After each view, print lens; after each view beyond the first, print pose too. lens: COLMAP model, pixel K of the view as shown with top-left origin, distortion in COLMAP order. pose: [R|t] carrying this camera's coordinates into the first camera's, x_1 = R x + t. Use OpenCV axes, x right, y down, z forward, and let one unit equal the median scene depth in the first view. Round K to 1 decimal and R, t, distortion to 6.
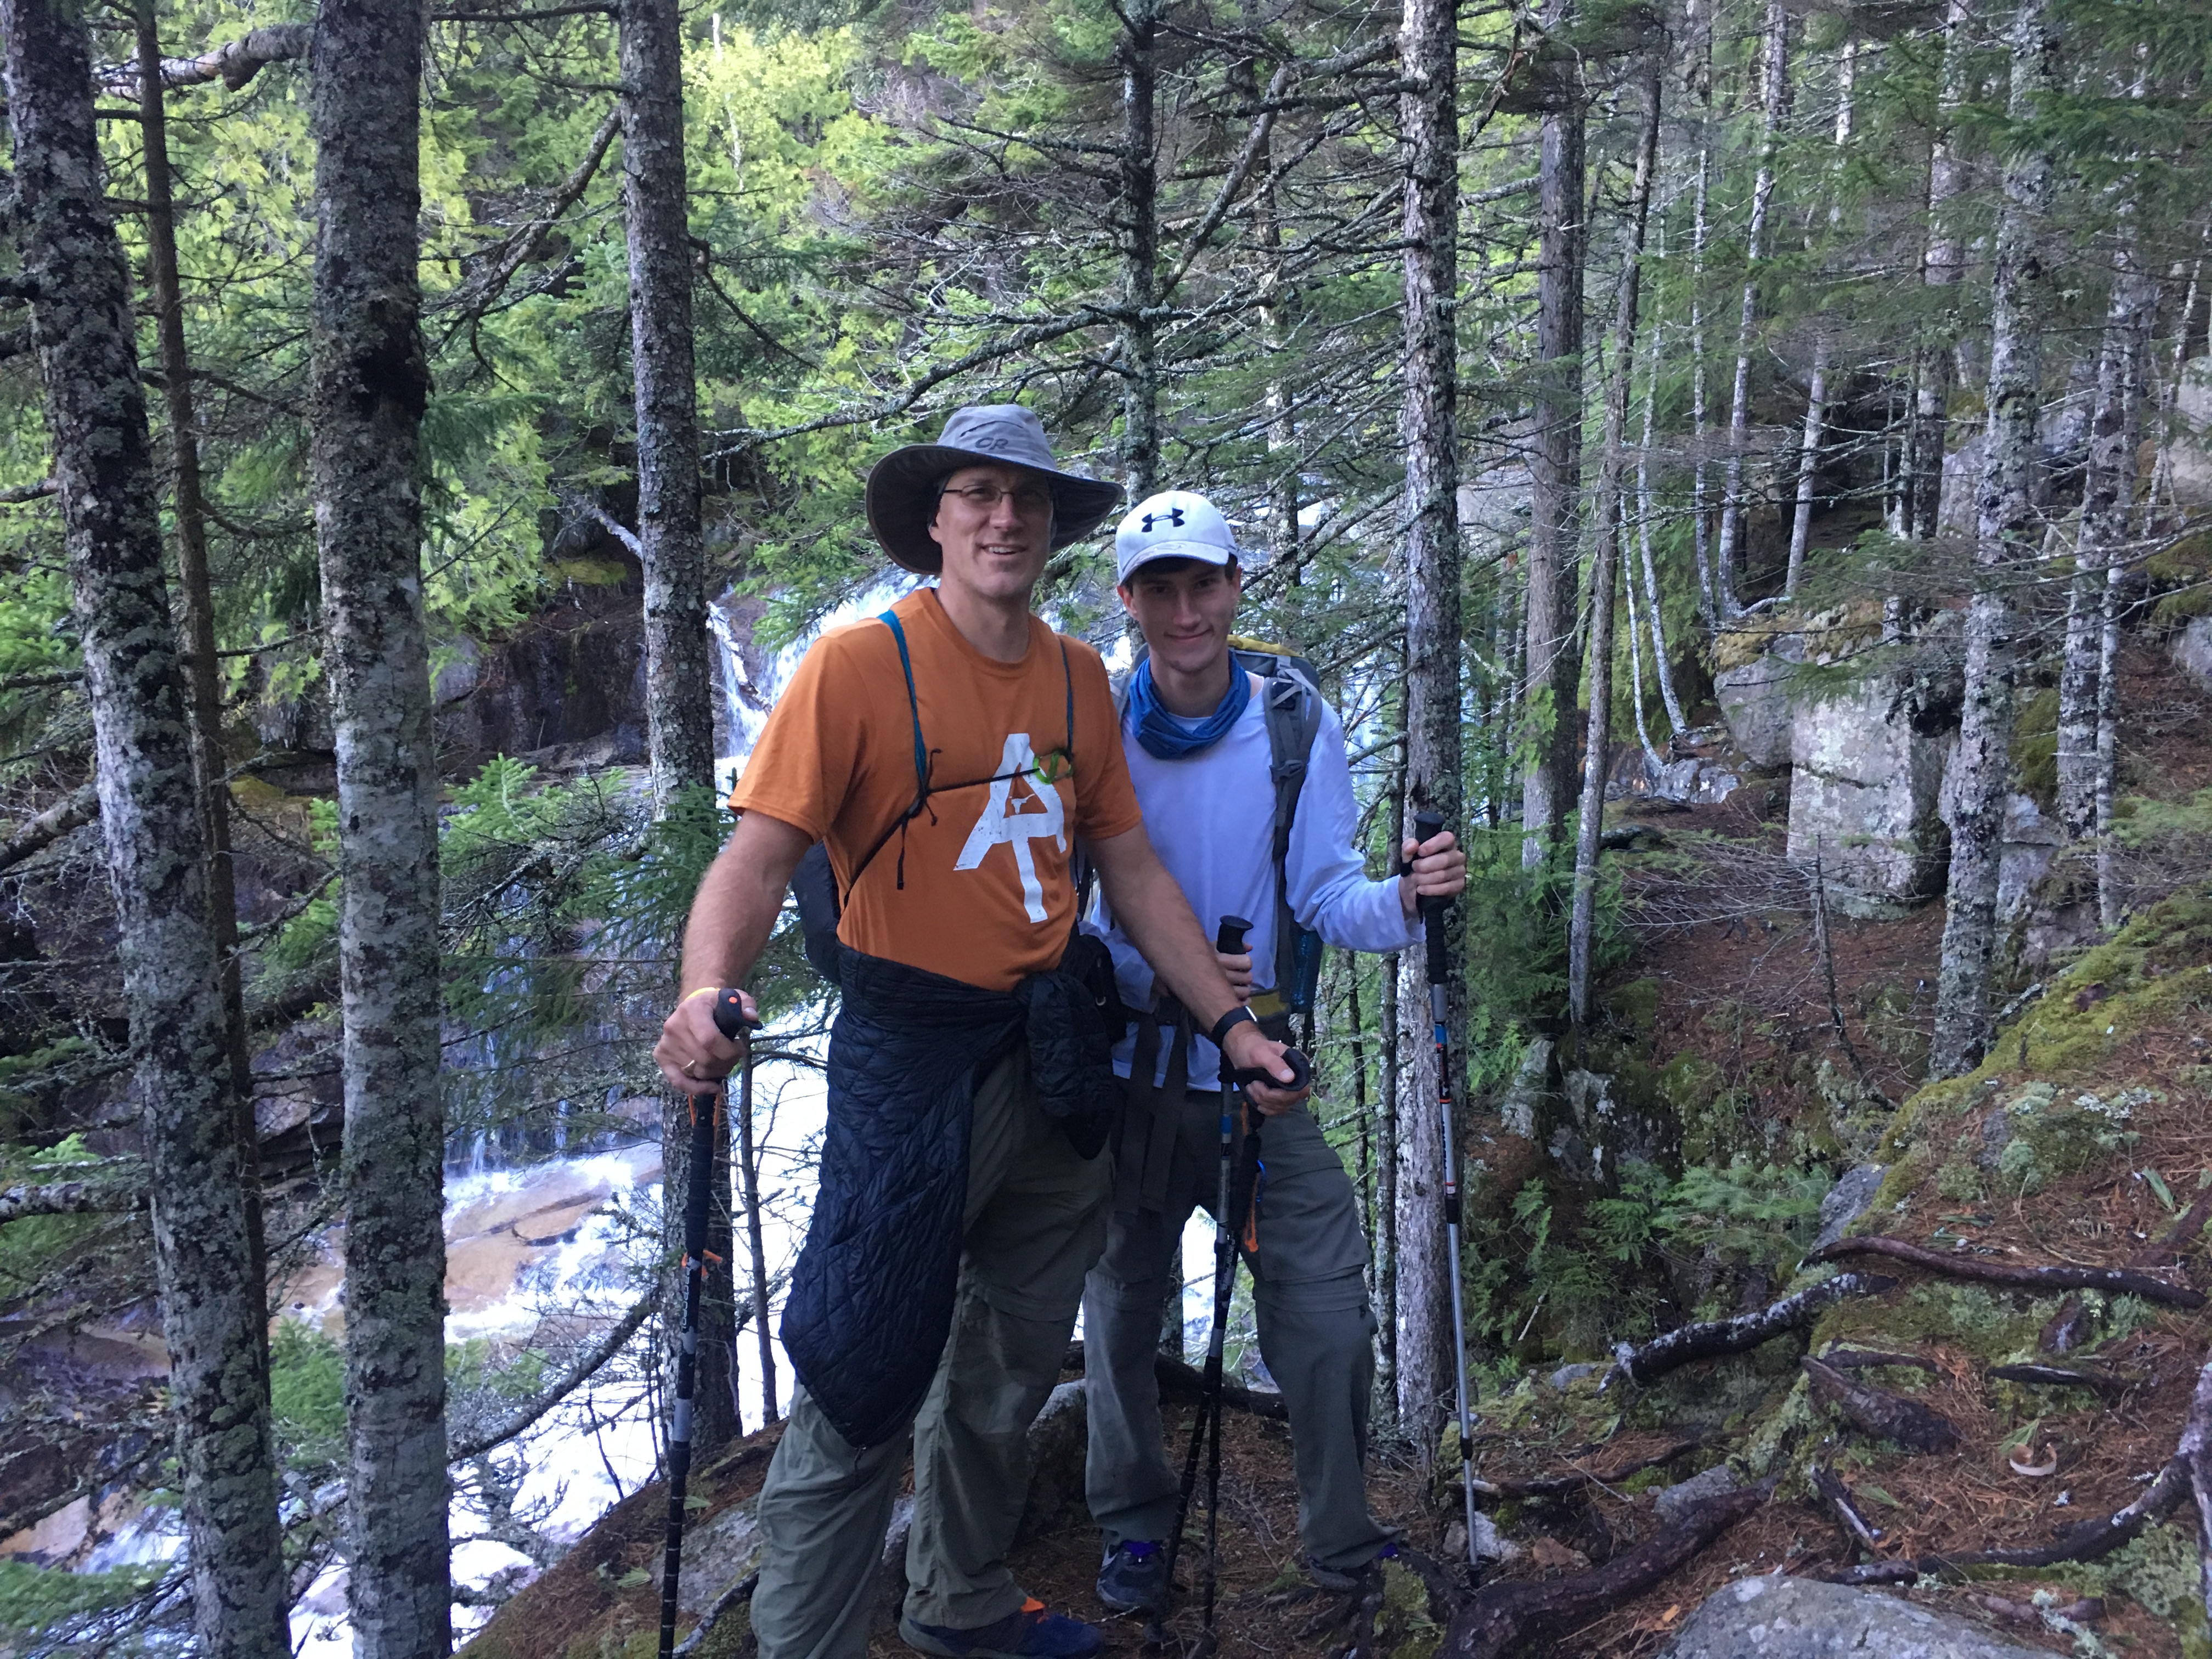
lens RADIAL K [[1820.9, 0, 1085.0], [0, 1820.9, 782.1], [0, 0, 1]] dist [0.076889, -0.093036]
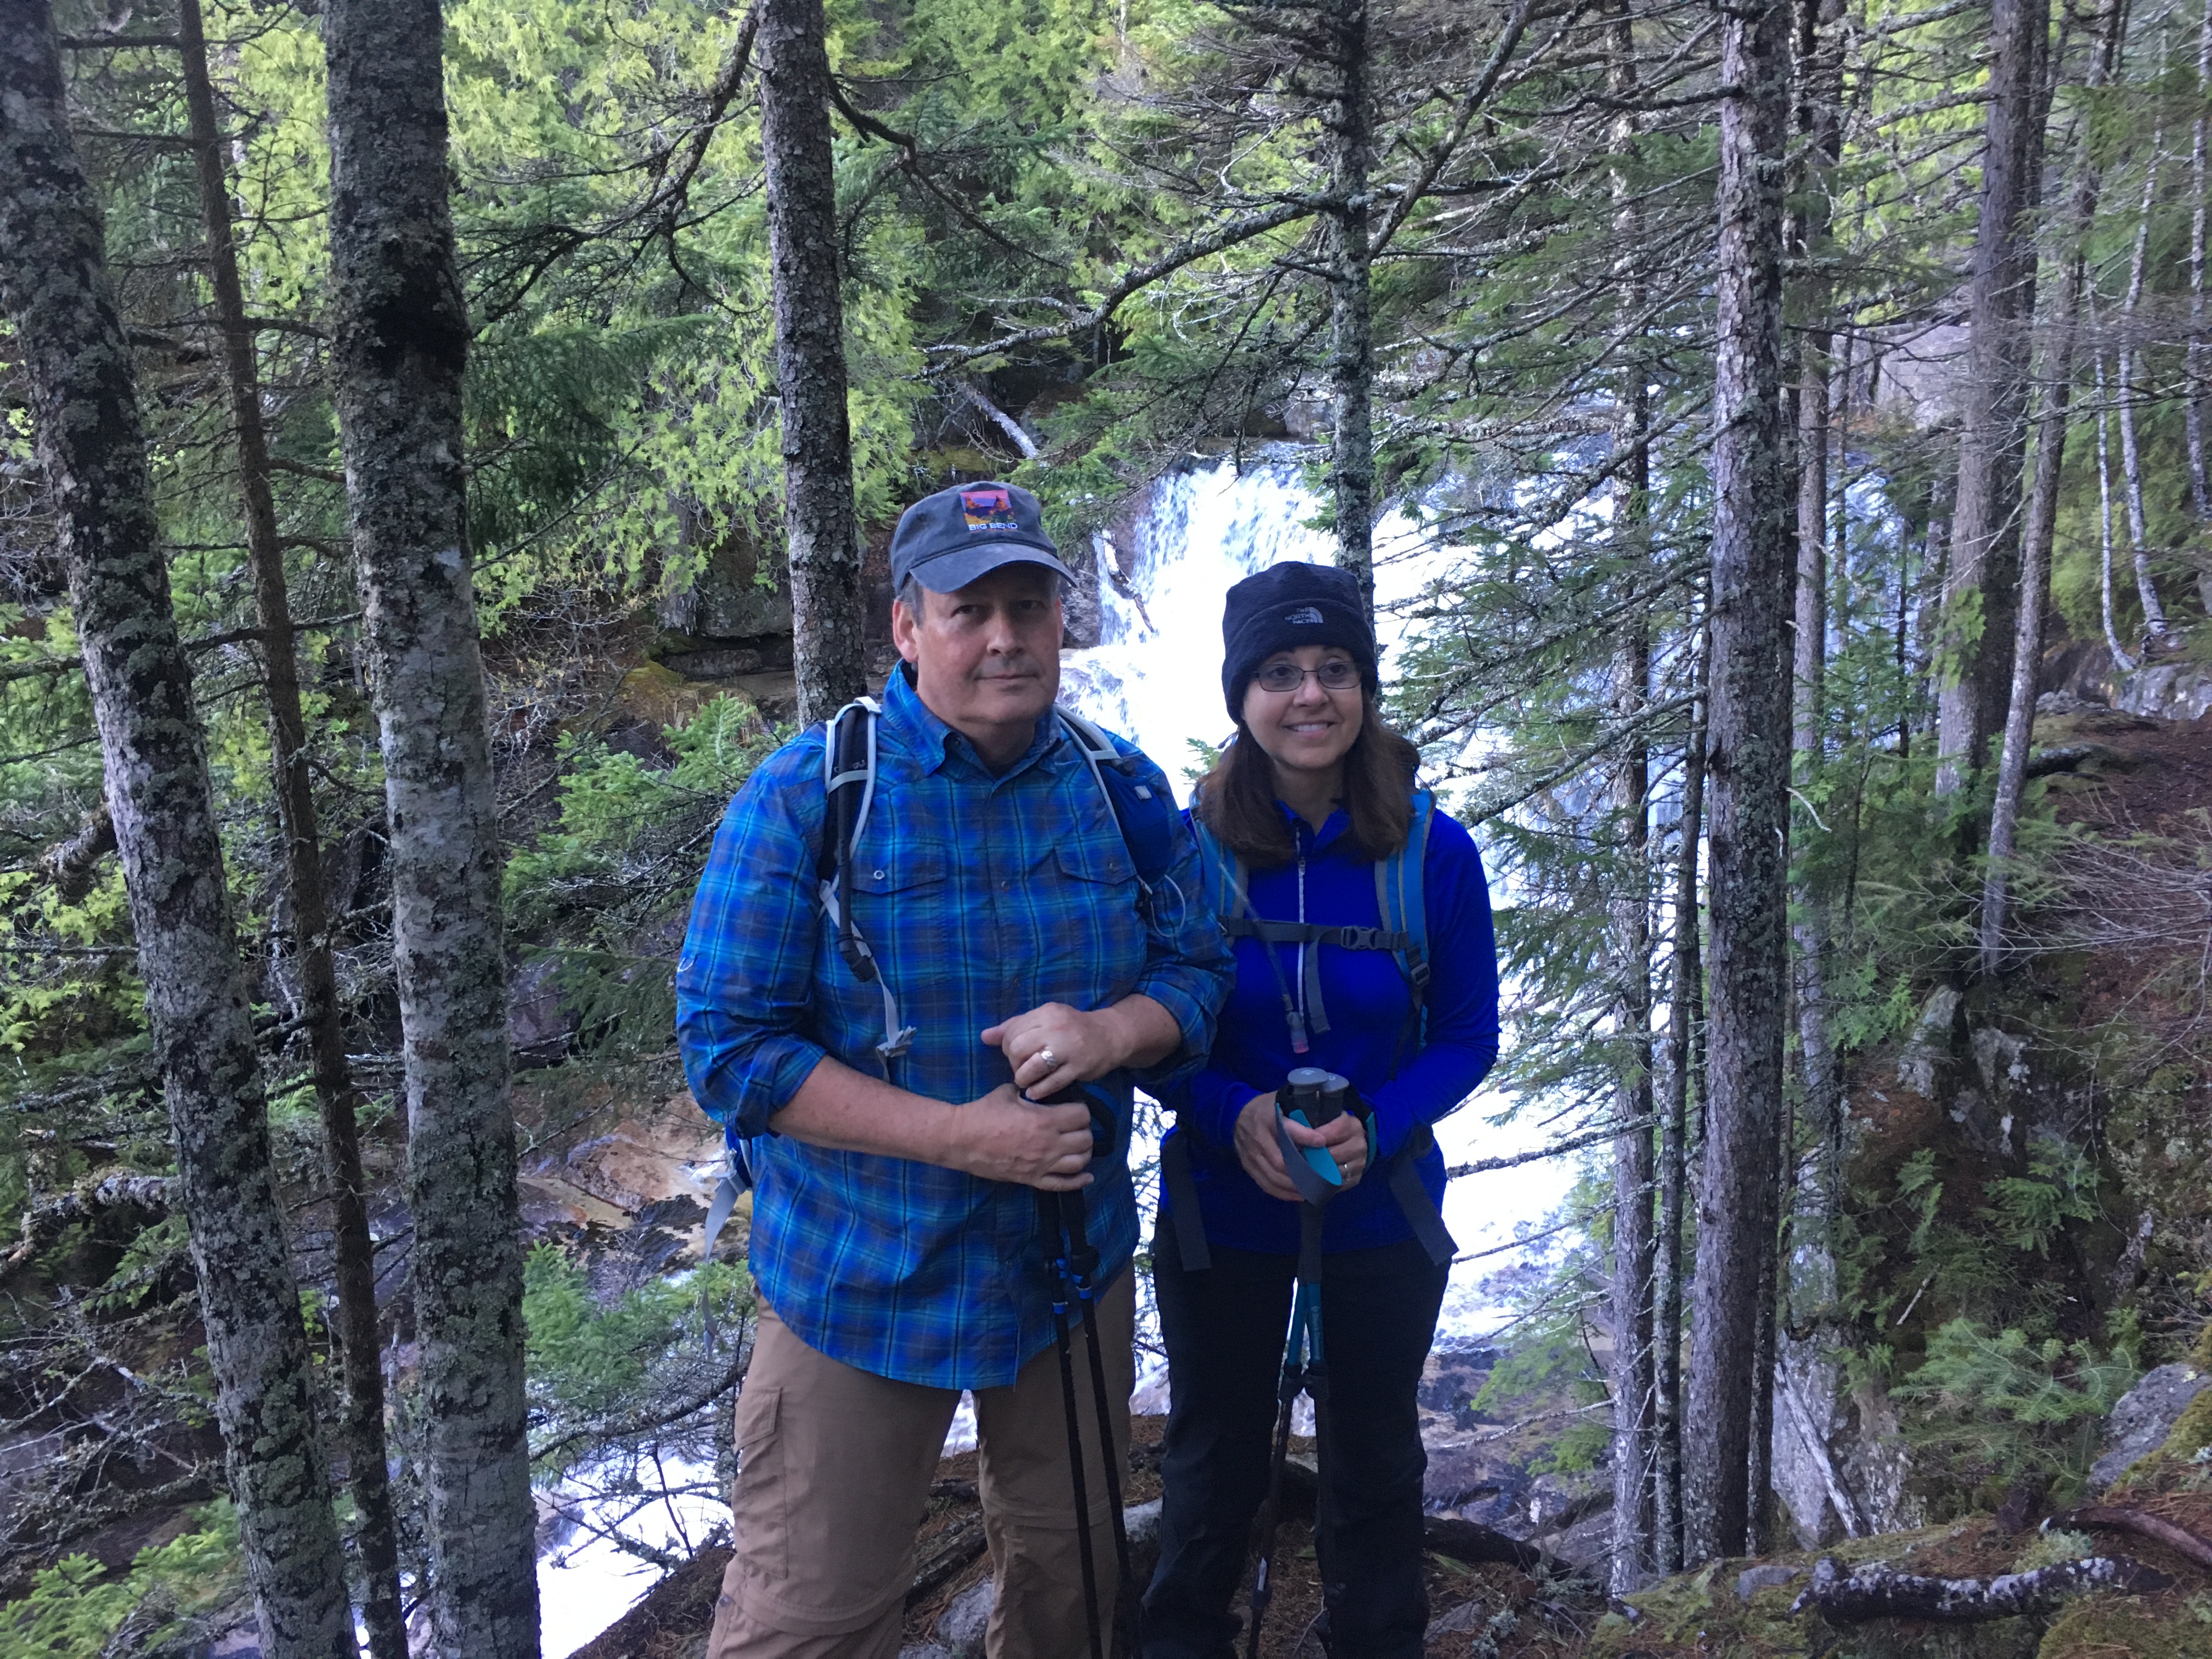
lens RADIAL K [[1820.9, 0, 1105.3], [0, 1820.9, 793.4], [0, 0, 1]] dist [0.076889, -0.093036]
pose [[0.976828, 0.027376, -0.212268, 0.091979], [-0.011435, 0.997045, 0.075968, -0.042641], [0.213721, -0.071780, 0.974254, 0.120770]]
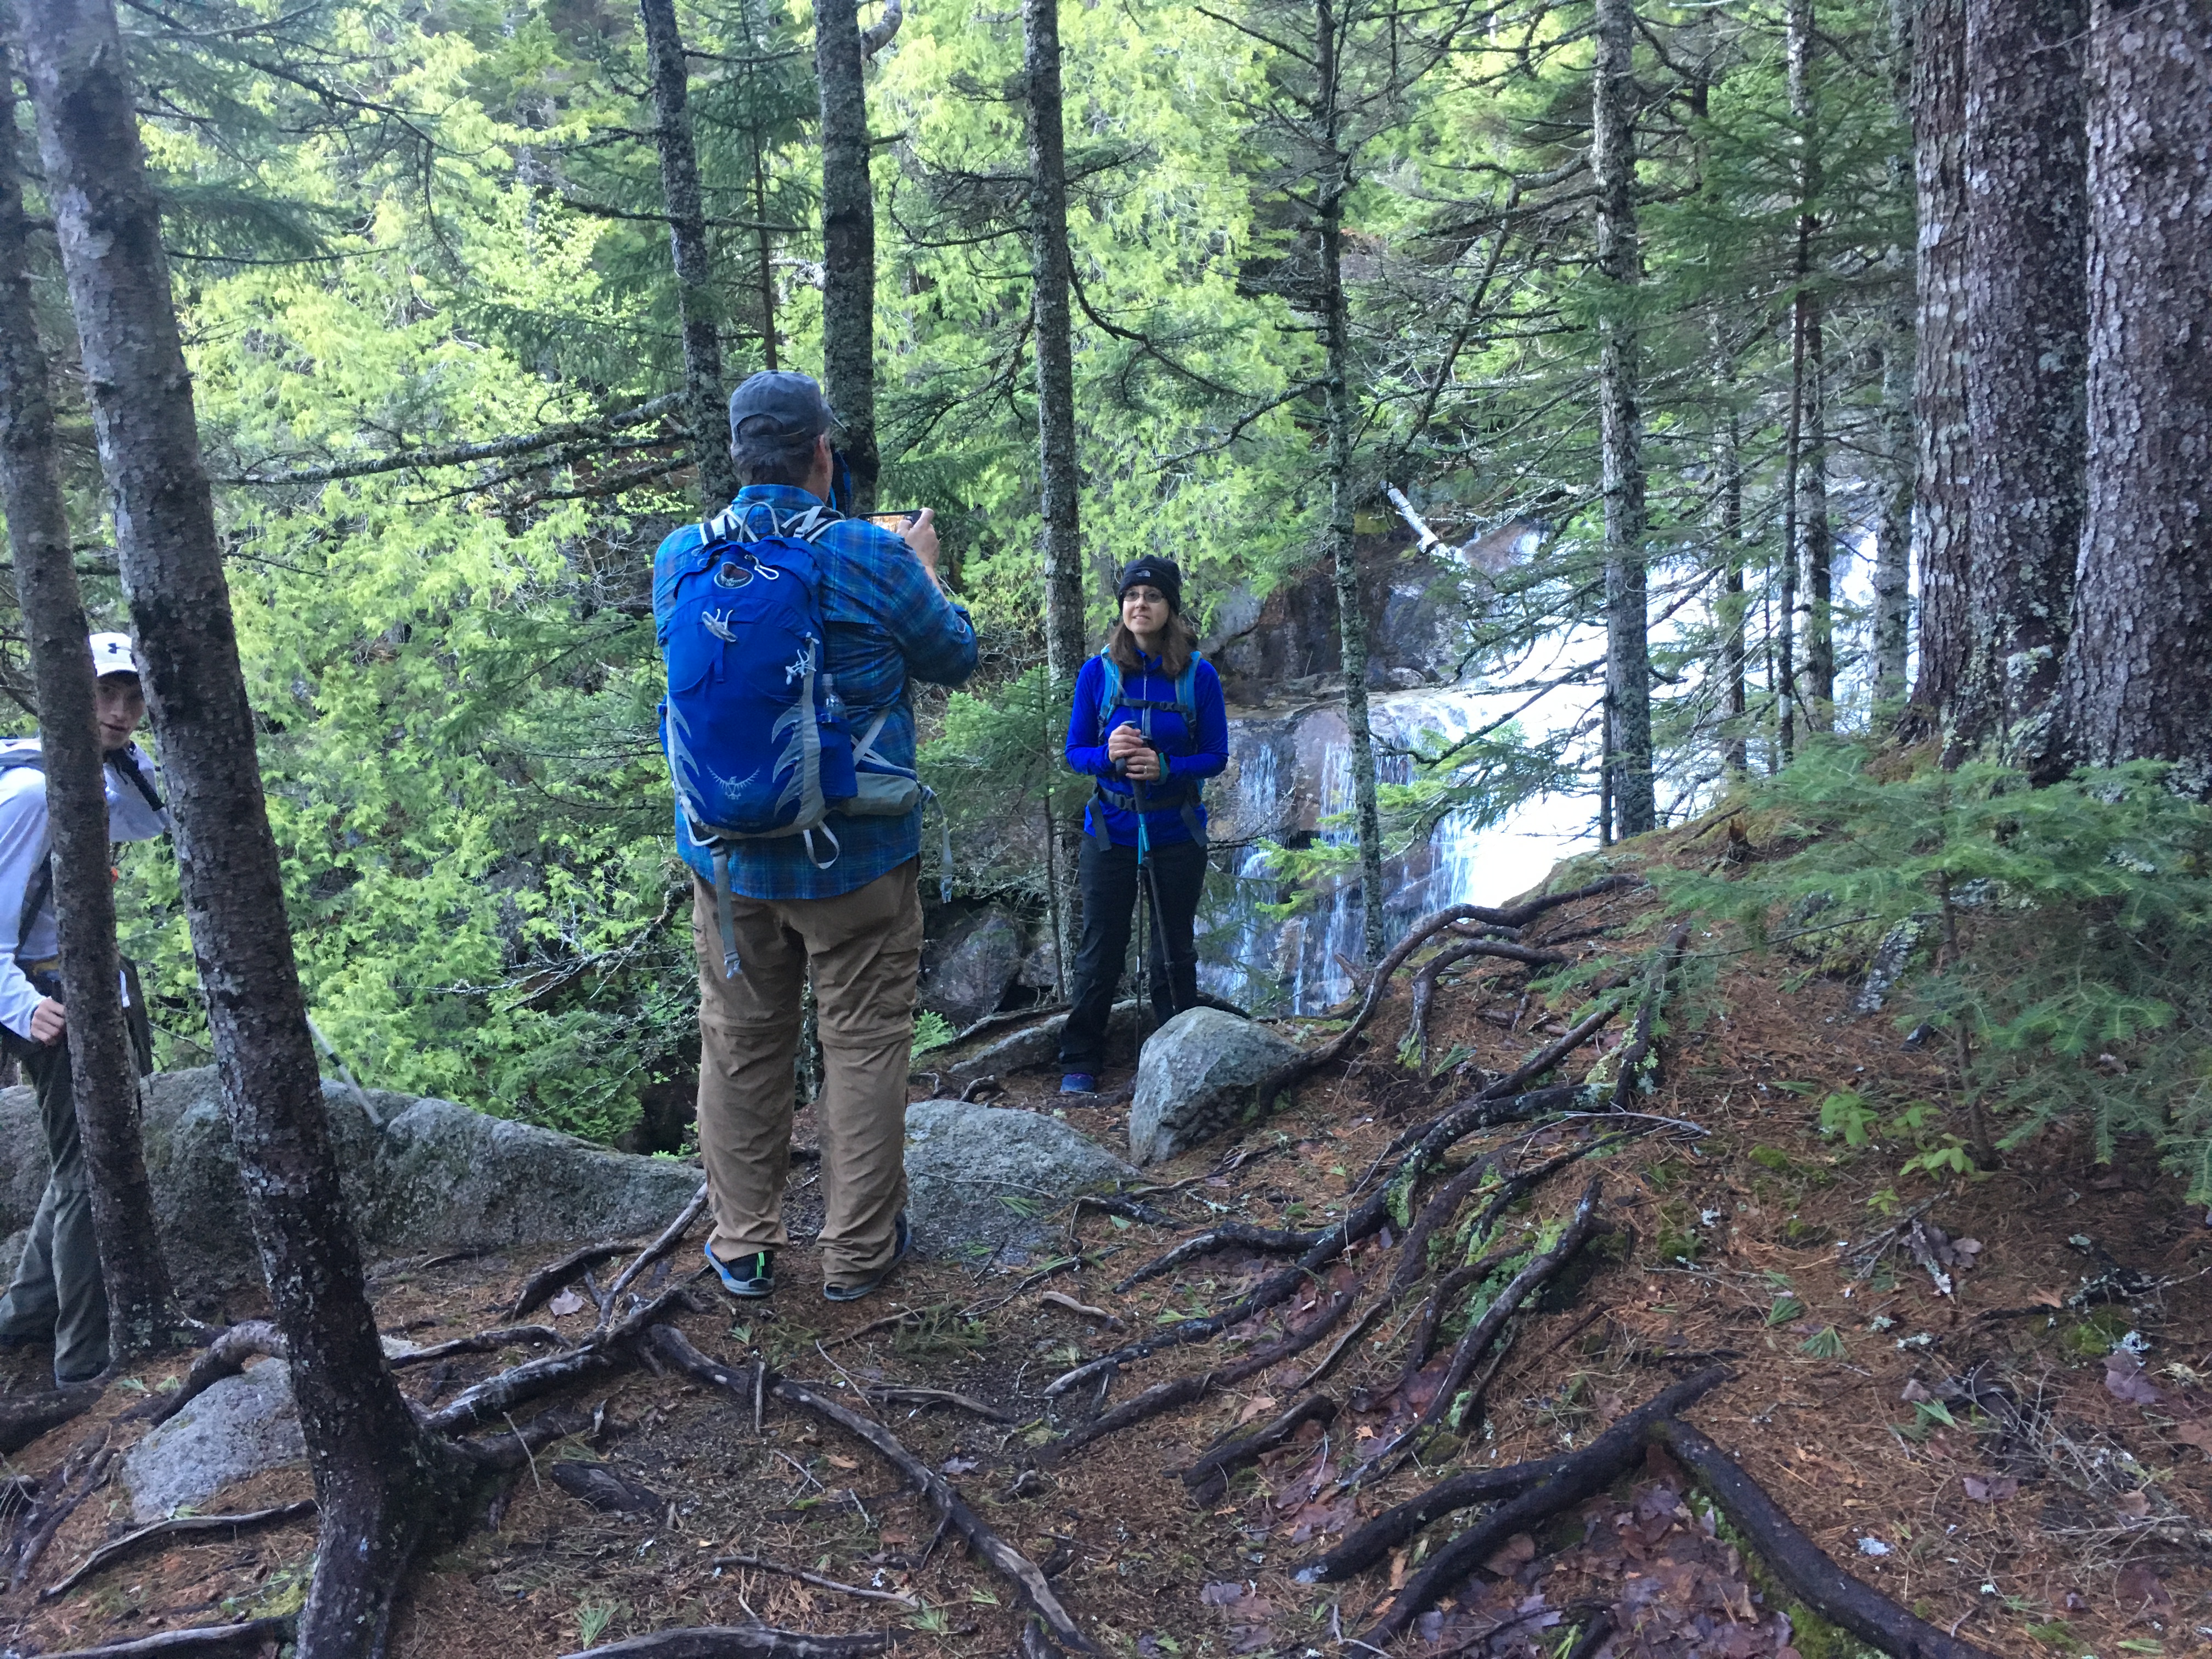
lens RADIAL K [[1820.9, 0, 1123.2], [0, 1820.9, 747.3], [0, 0, 1]] dist [0.076889, -0.093036]
pose [[0.896646, 0.034108, -0.441432, 0.490917], [-0.027547, 0.999394, 0.021266, 0.023903], [0.441890, -0.006908, 0.897043, -0.414997]]
